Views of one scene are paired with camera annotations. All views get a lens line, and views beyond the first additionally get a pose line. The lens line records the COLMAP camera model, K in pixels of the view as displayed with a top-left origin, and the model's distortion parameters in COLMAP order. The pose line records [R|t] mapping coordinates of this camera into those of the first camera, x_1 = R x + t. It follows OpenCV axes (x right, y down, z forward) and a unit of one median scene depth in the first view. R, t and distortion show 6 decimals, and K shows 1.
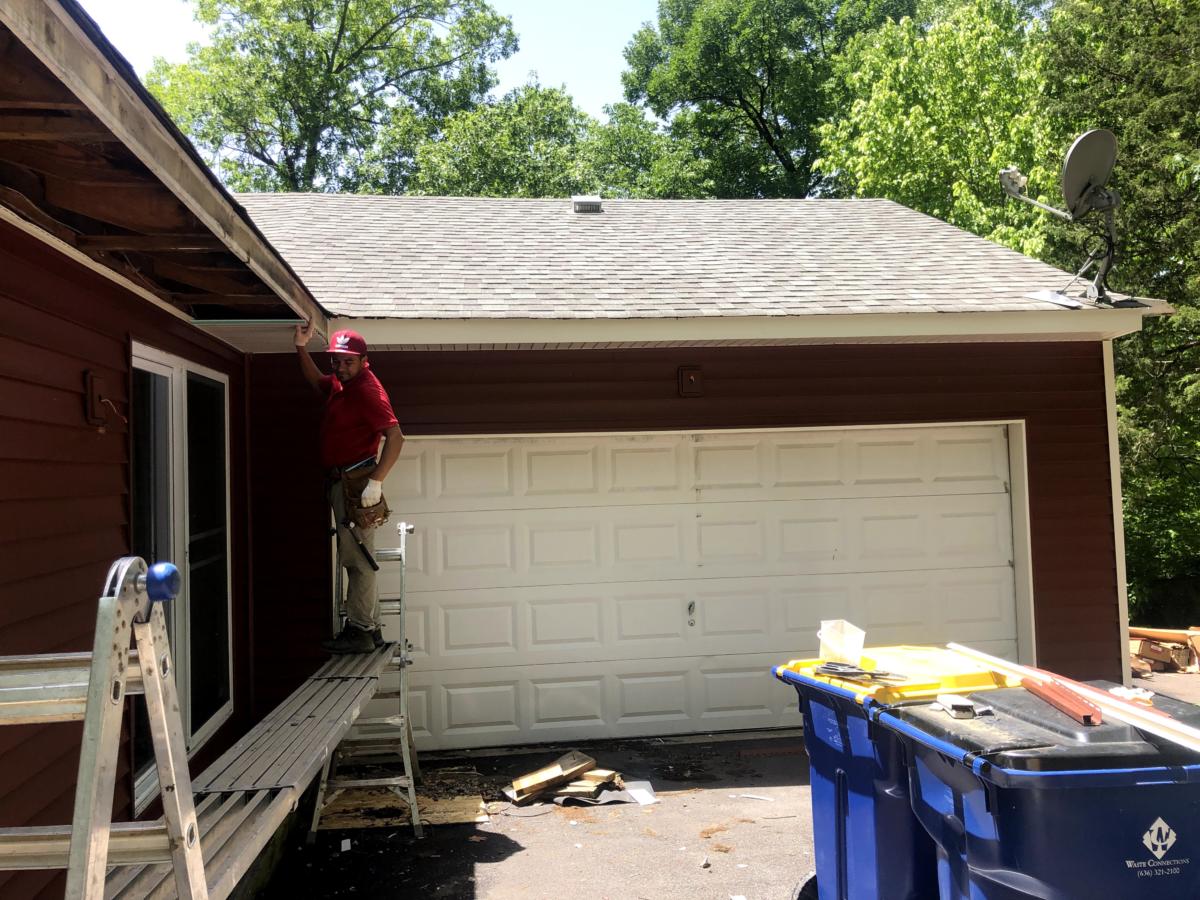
lens RADIAL K [[987.5, 0, 597.2], [0, 987.5, 443.0], [0, 0, 1]] dist [0.029728, -0.006275]
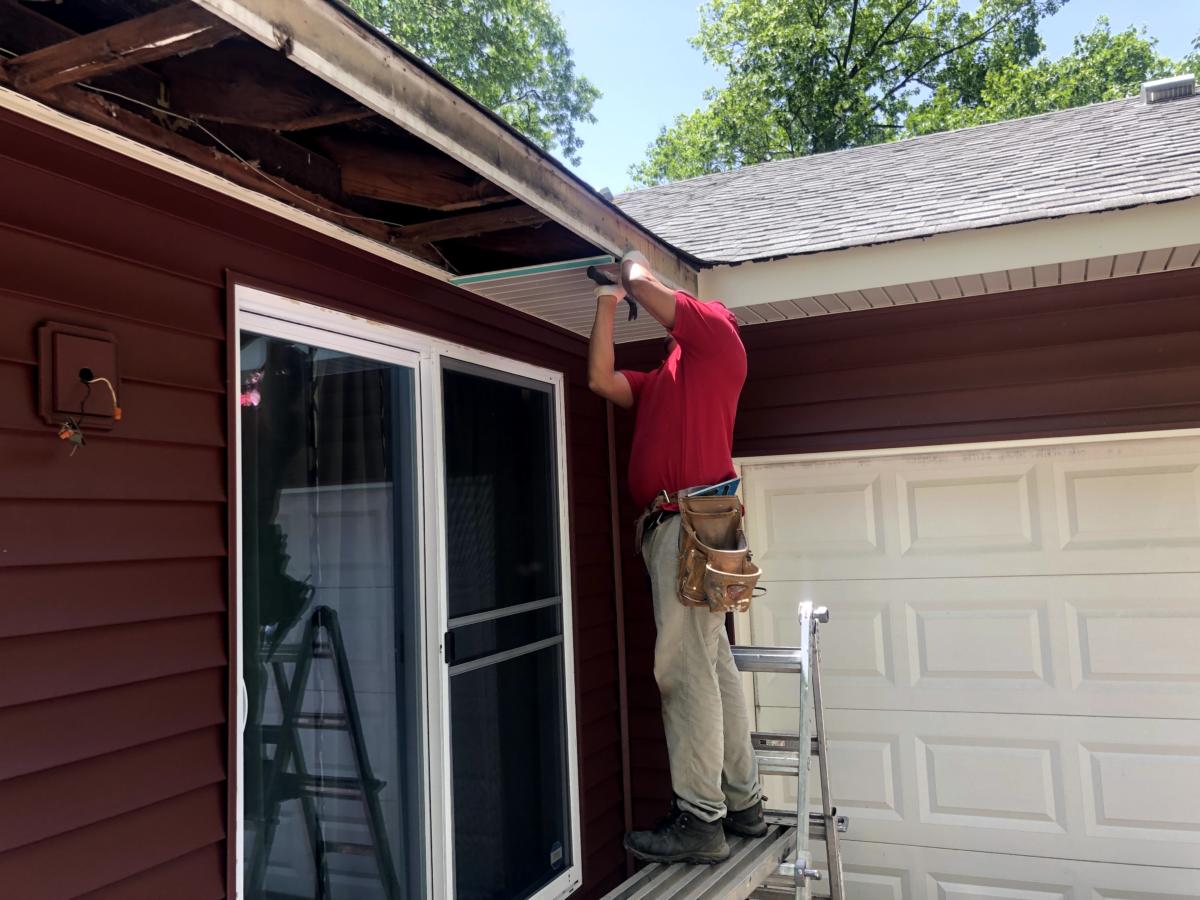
lens RADIAL K [[988.7, 0, 600.0], [0, 988.7, 450.0], [0, 0, 1]] dist [0.009127, -0.003057]
pose [[0.850817, -0.053943, -0.522687, -0.001263], [0.033218, 0.998249, -0.048951, 0.015907], [0.524412, 0.024286, 0.851118, 0.391074]]
